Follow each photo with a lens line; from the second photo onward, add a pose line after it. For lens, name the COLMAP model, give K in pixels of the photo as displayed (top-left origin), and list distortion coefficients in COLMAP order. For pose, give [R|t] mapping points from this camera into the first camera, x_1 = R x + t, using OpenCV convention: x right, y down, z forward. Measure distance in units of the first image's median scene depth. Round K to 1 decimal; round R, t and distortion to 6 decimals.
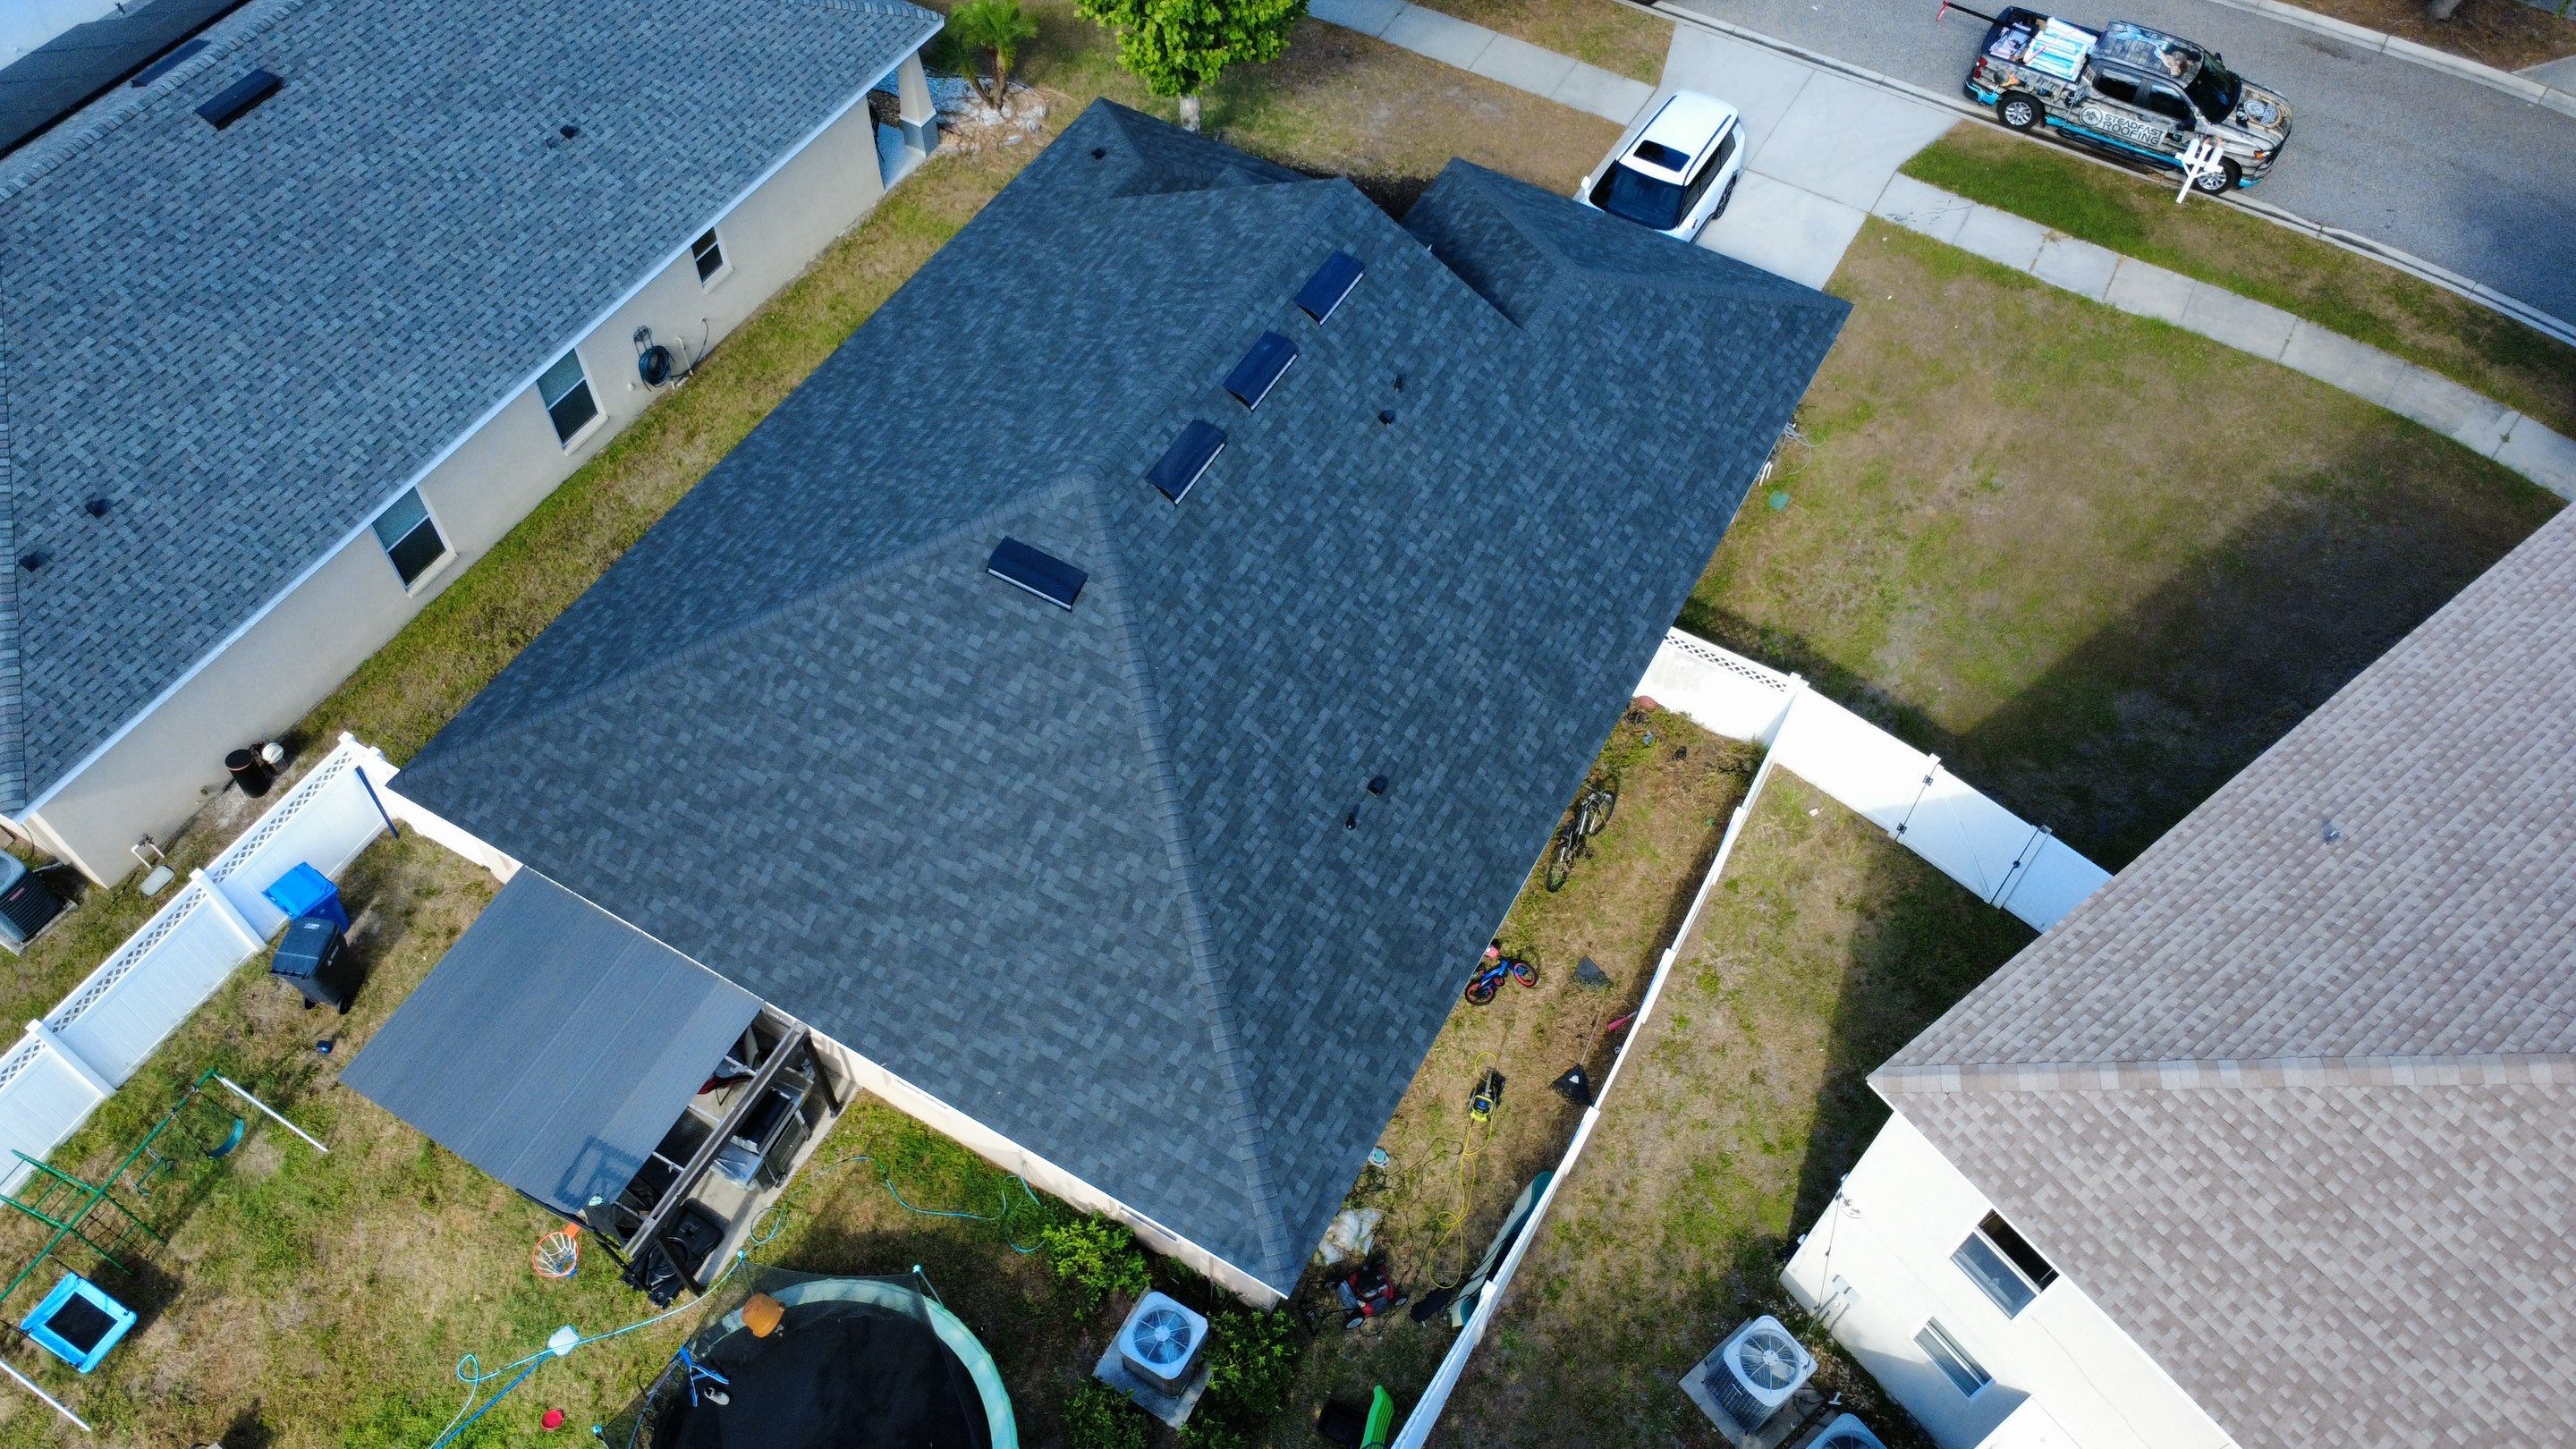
lens RADIAL K [[1874.8, 0, 1284.0], [0, 1874.8, 723.9], [0, 0, 1]] dist [-0.003085, 0.007962]
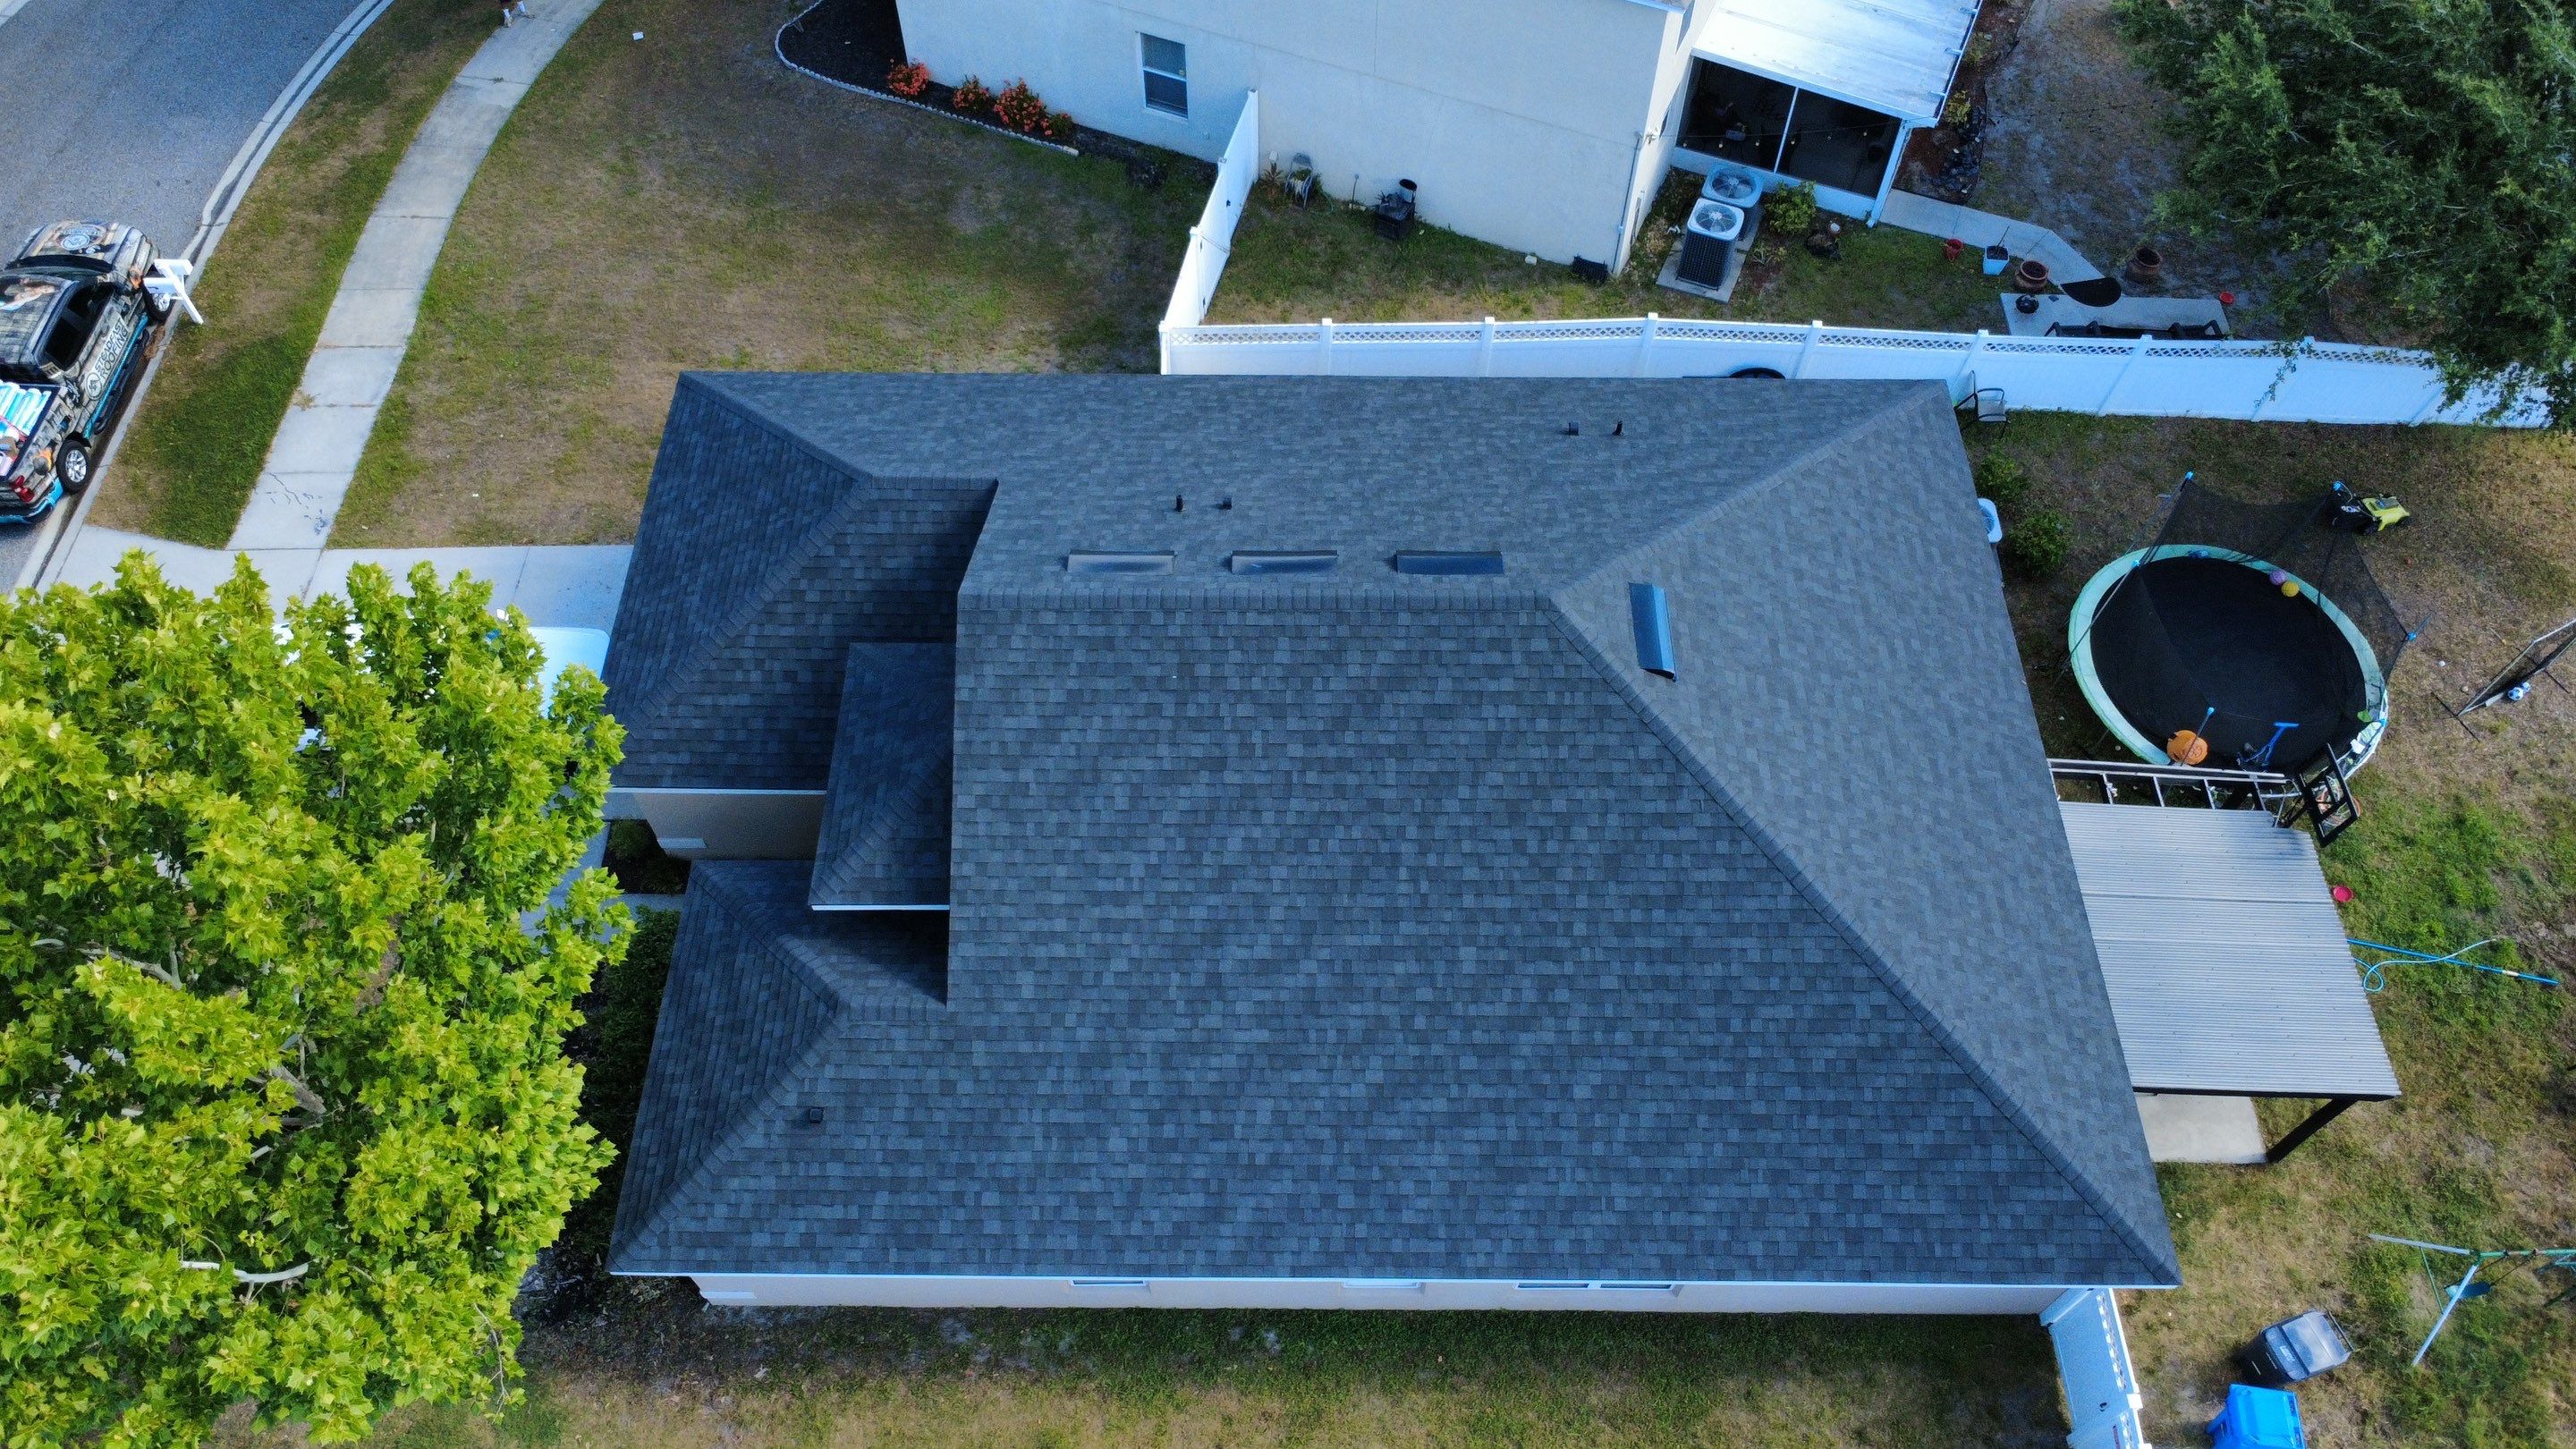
lens RADIAL K [[1874.8, 0, 1284.4], [0, 1874.8, 721.6], [0, 0, 1]] dist [-0.003085, 0.007962]
pose [[-0.484321, -0.738658, 0.468847, -0.465431], [0.701897, -0.008144, 0.712232, -0.792330], [-0.522277, 0.674031, 0.522406, 0.572184]]
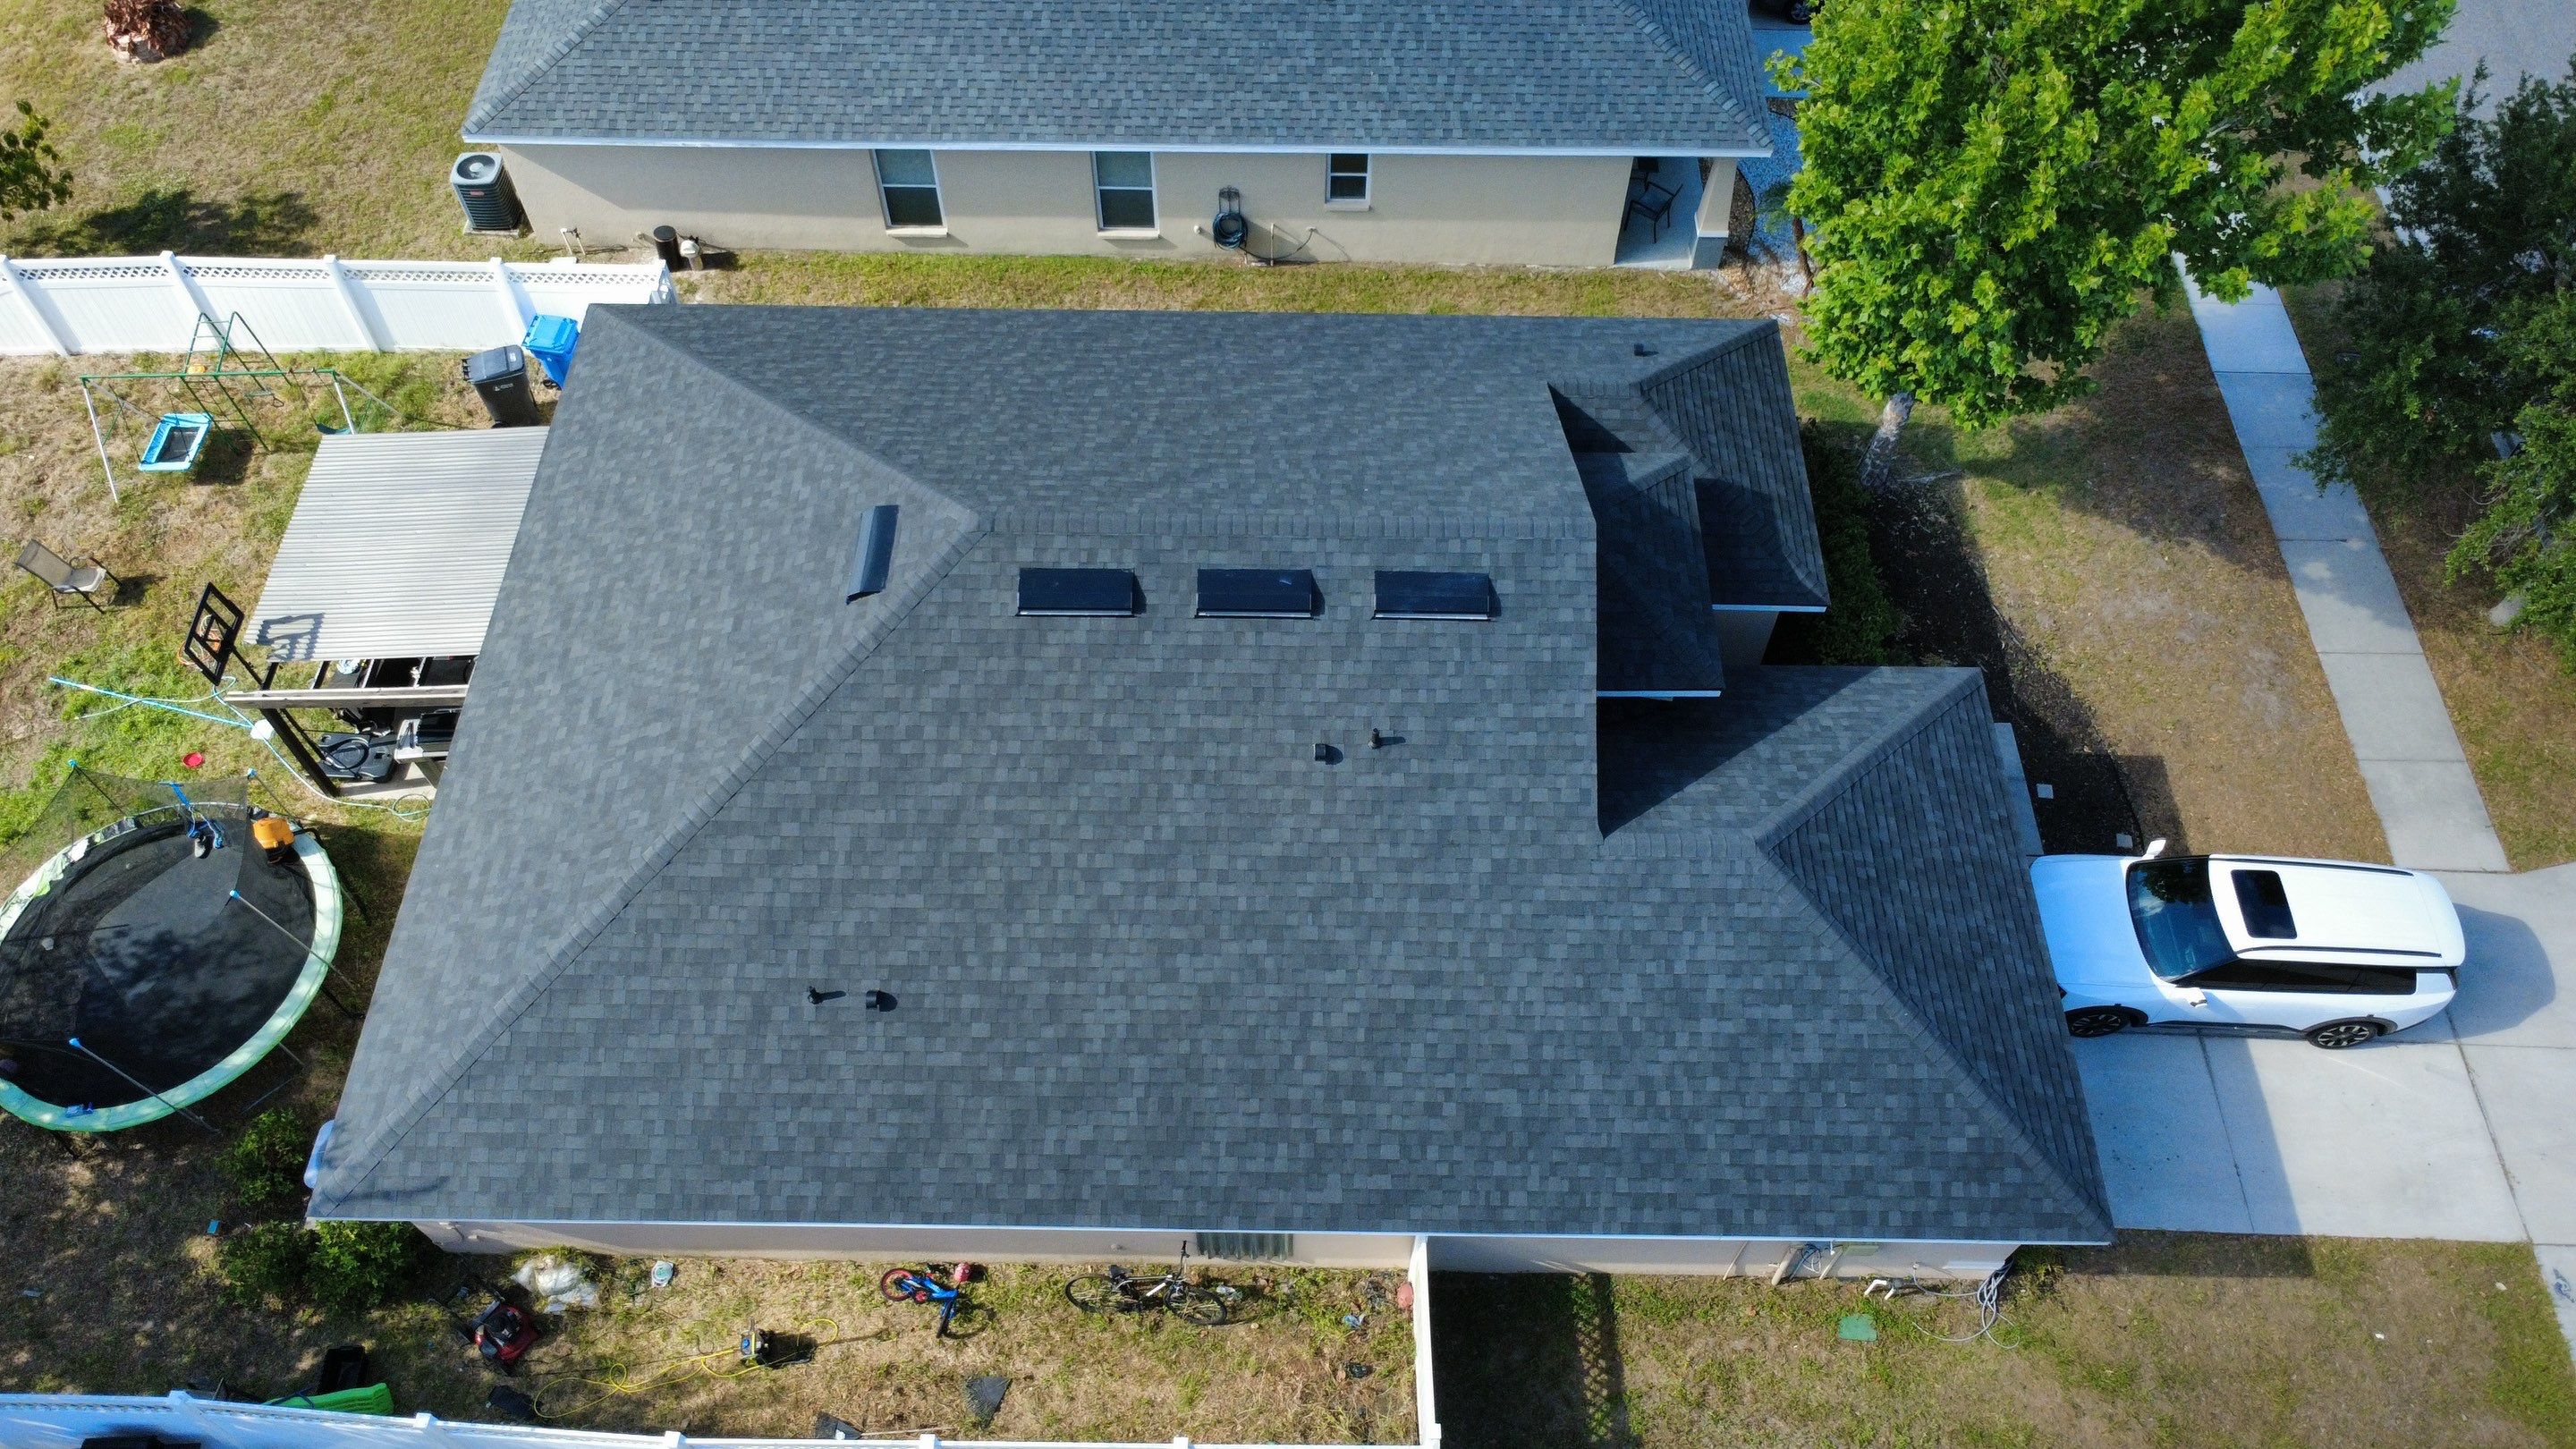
lens RADIAL K [[1874.8, 0, 1282.5], [0, 1874.8, 721.6], [0, 0, 1]] dist [-0.003085, 0.007962]
pose [[0.479640, 0.714442, -0.509430, 0.433778], [-0.706761, 0.658630, 0.258254, -0.359863], [0.520033, 0.236177, 0.820845, 0.341651]]
